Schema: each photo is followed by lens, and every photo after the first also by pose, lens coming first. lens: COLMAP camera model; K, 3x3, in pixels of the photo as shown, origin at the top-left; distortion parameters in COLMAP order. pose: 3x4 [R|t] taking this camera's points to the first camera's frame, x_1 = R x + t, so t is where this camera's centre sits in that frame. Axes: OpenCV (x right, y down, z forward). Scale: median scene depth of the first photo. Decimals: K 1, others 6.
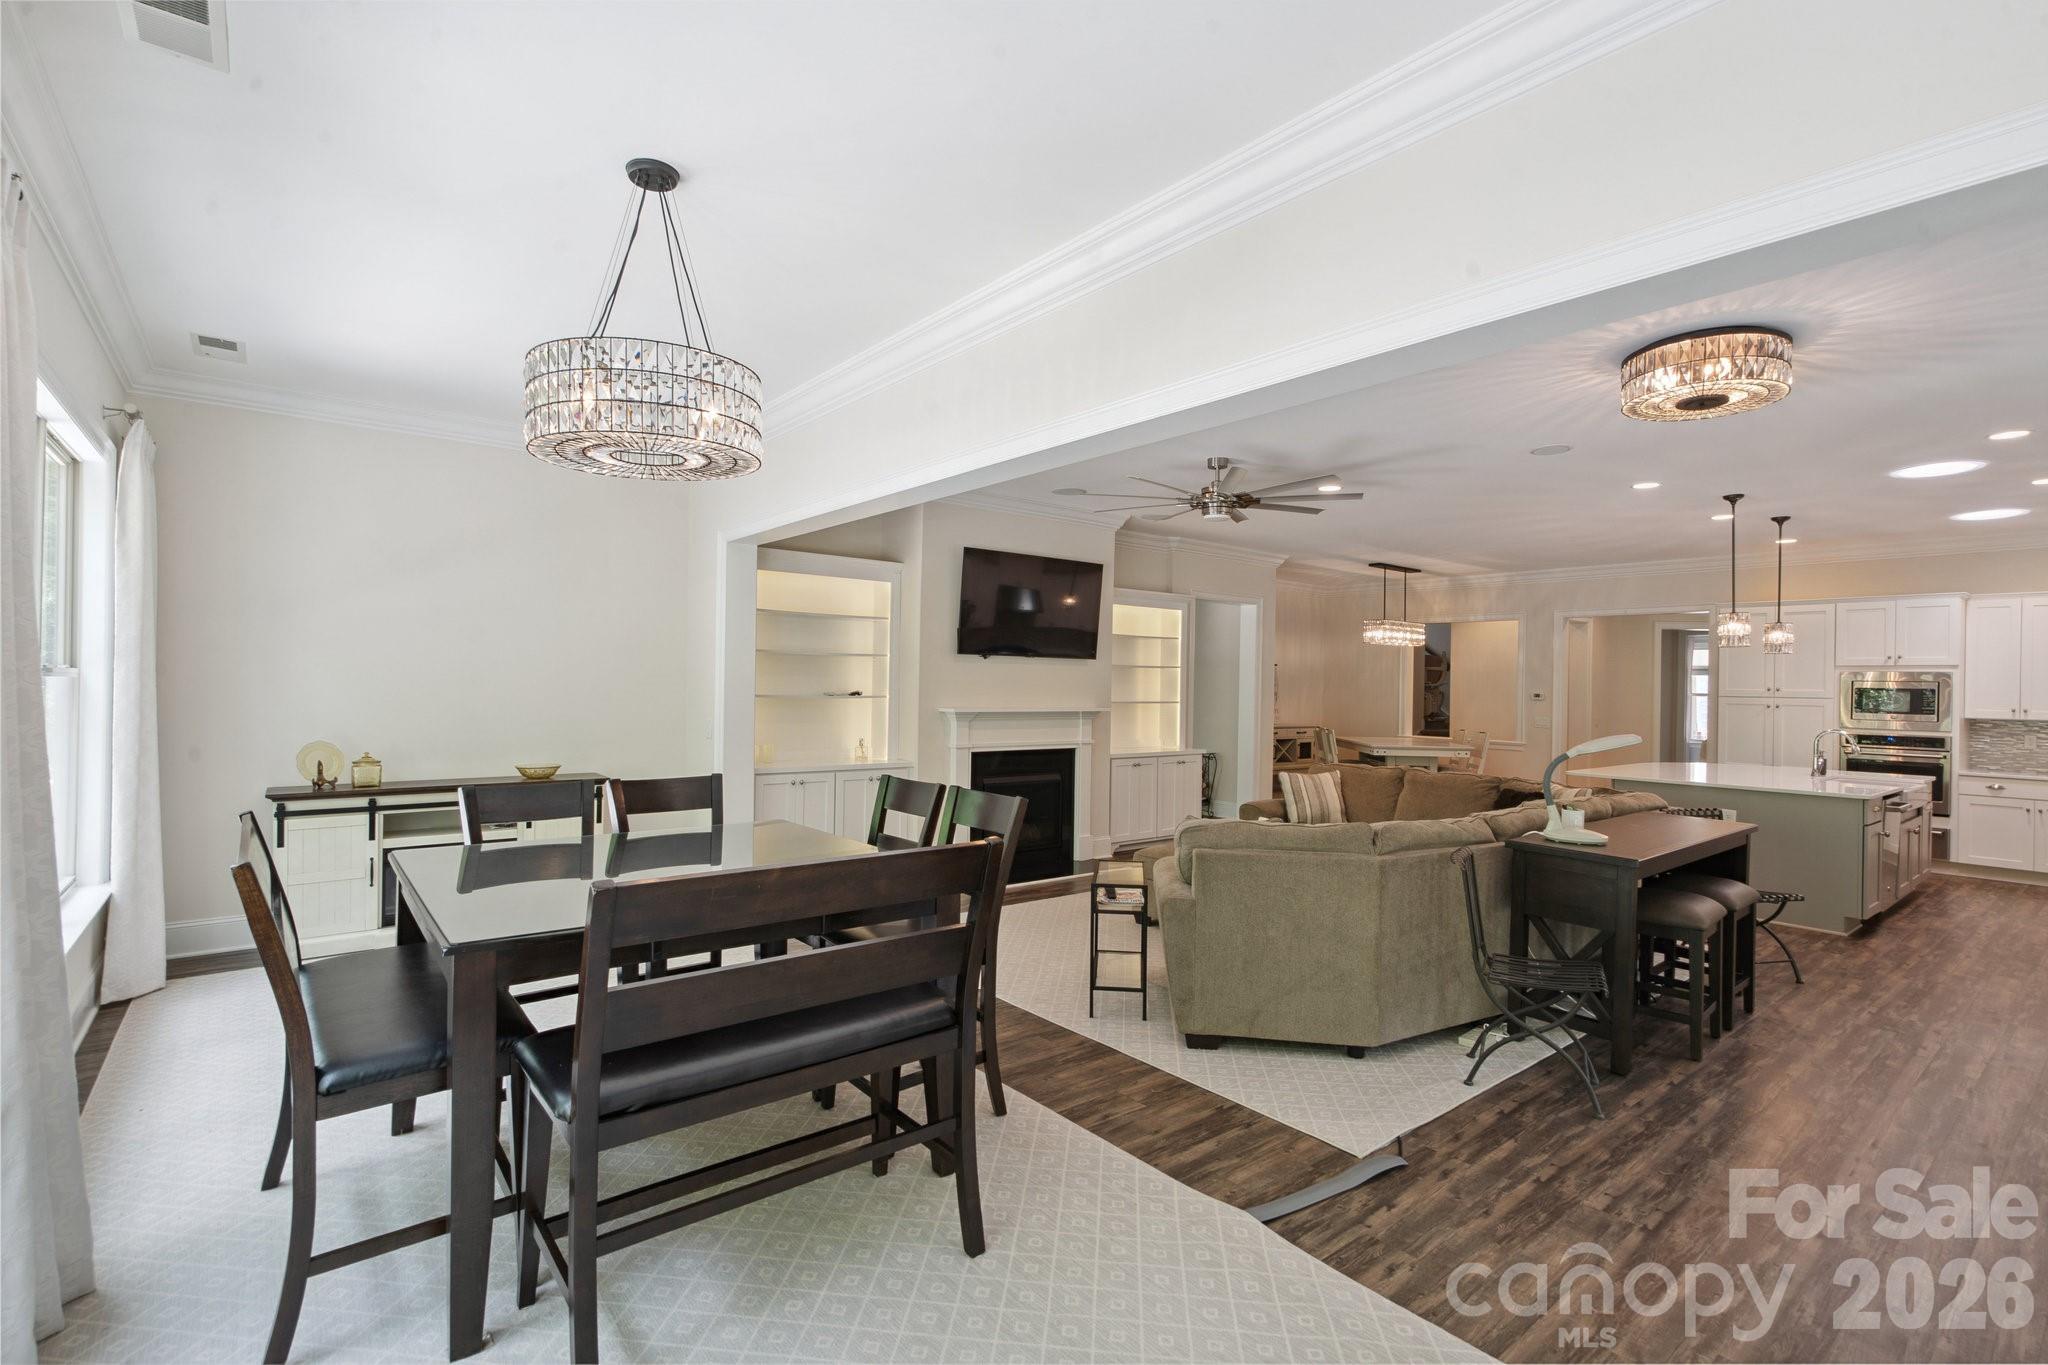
lens RADIAL K [[940.6, 0, 1024.0], [0, 940.6, 682.5], [0, 0, 1]] dist [-0.002178, 0.000720]
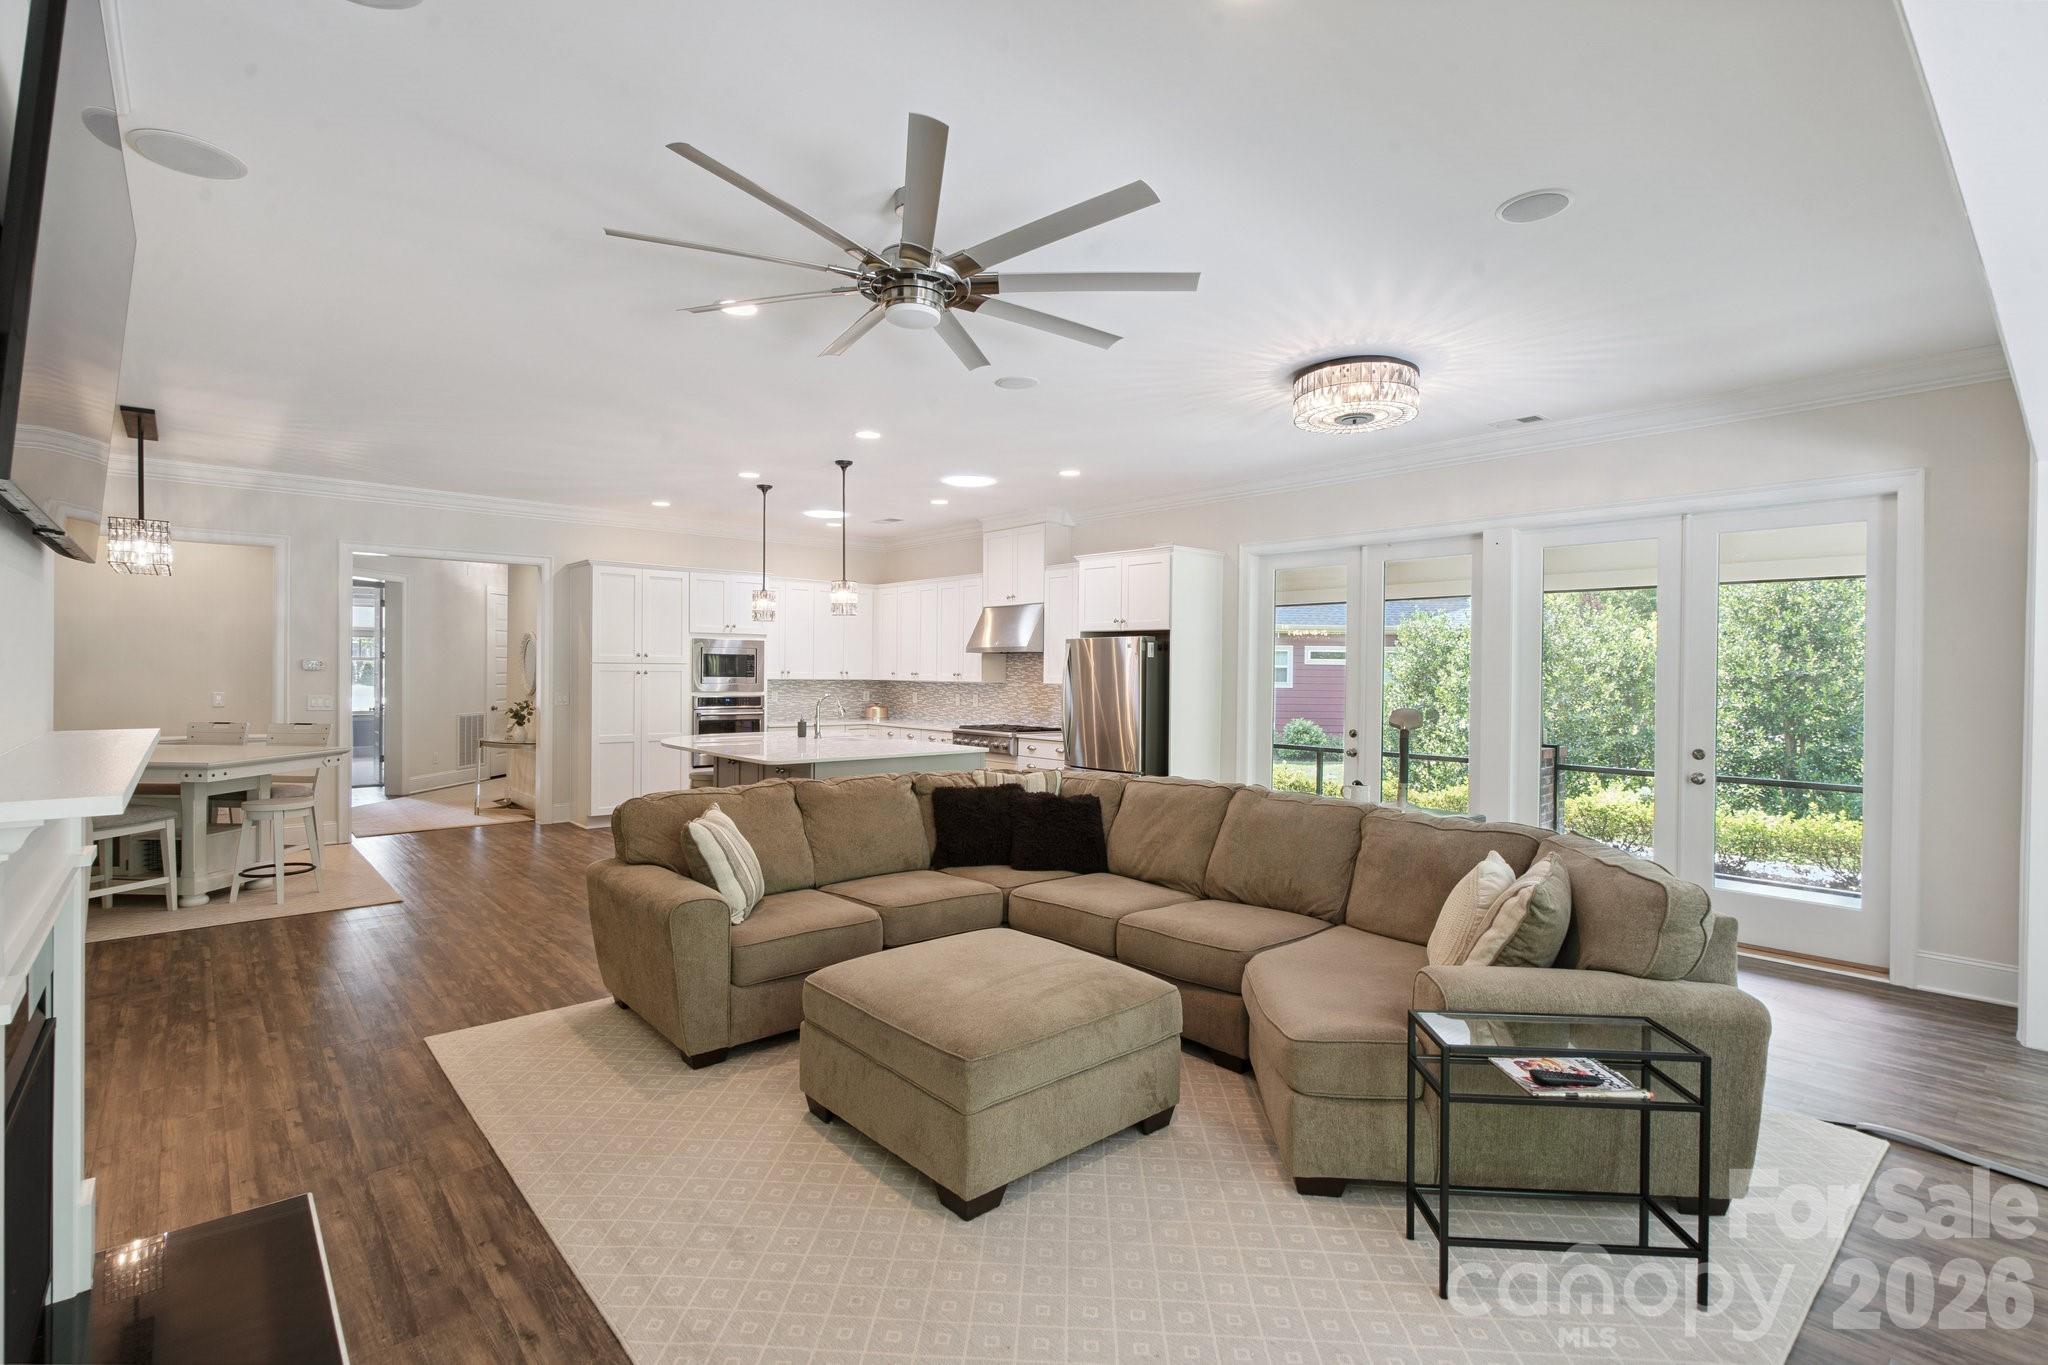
lens RADIAL K [[949.1, 0, 1022.8], [0, 949.1, 674.0], [0, 0, 1]] dist [-0.000232, 0.000513]
pose [[-0.041212, -0.024316, 0.998854, -0.220232], [-0.011143, 0.999653, 0.023875, -0.000823], [-0.999088, -0.010146, -0.041469, 0.718651]]
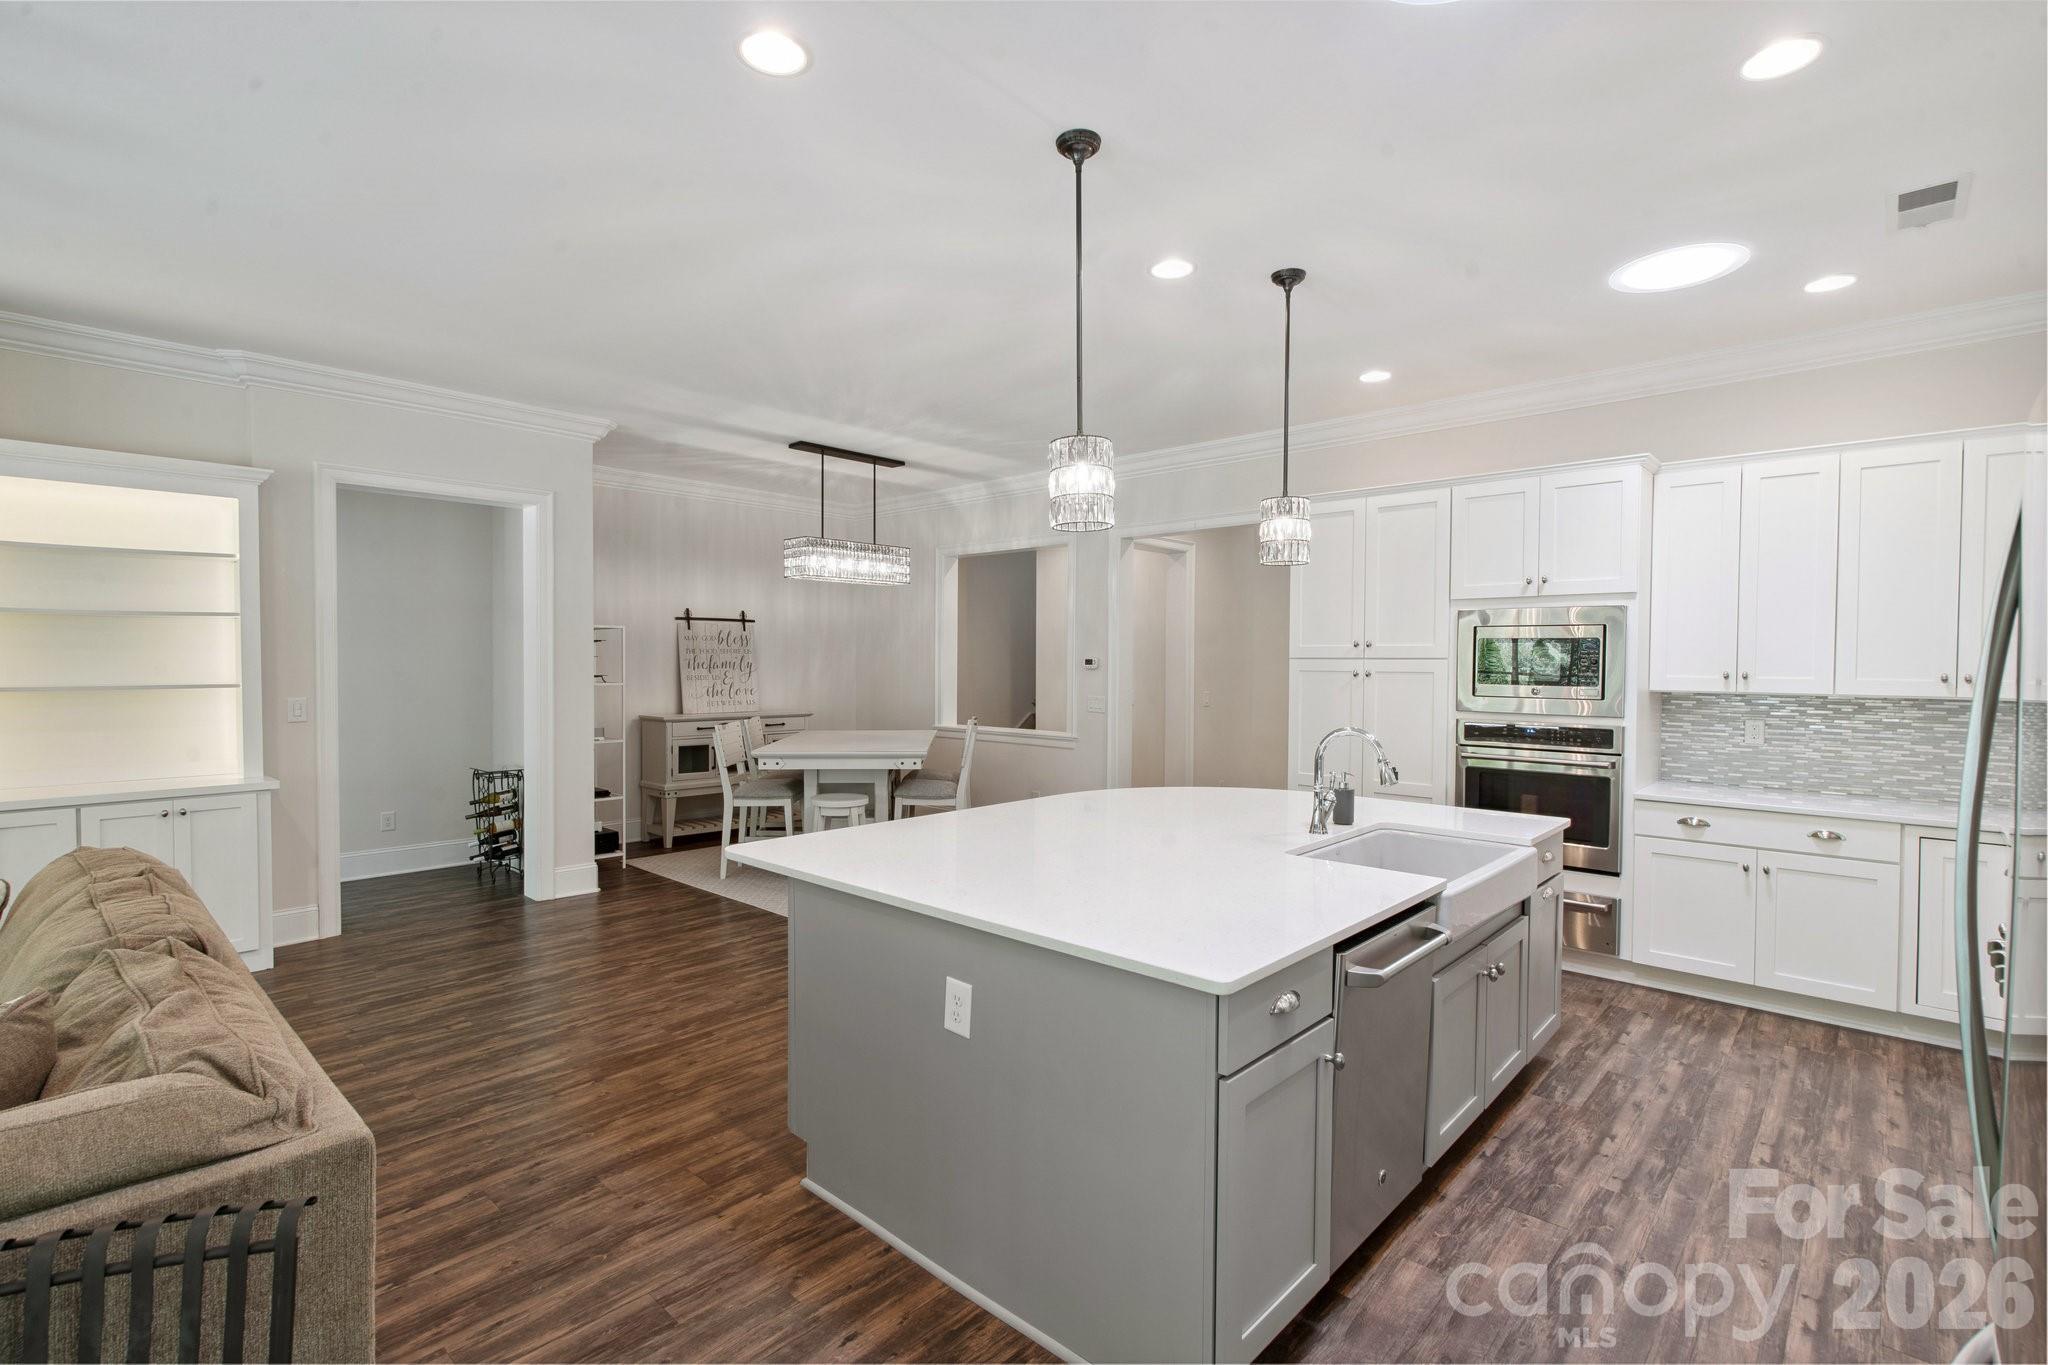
lens RADIAL K [[940.6, 0, 1024.0], [0, 940.6, 682.5], [0, 0, 1]] dist [-0.002178, 0.000720]
pose [[0.990132, -0.017905, 0.138988, 0.571152], [0.014013, 0.999483, 0.028931, 0.012370], [-0.139434, -0.026698, 0.989871, 0.515229]]
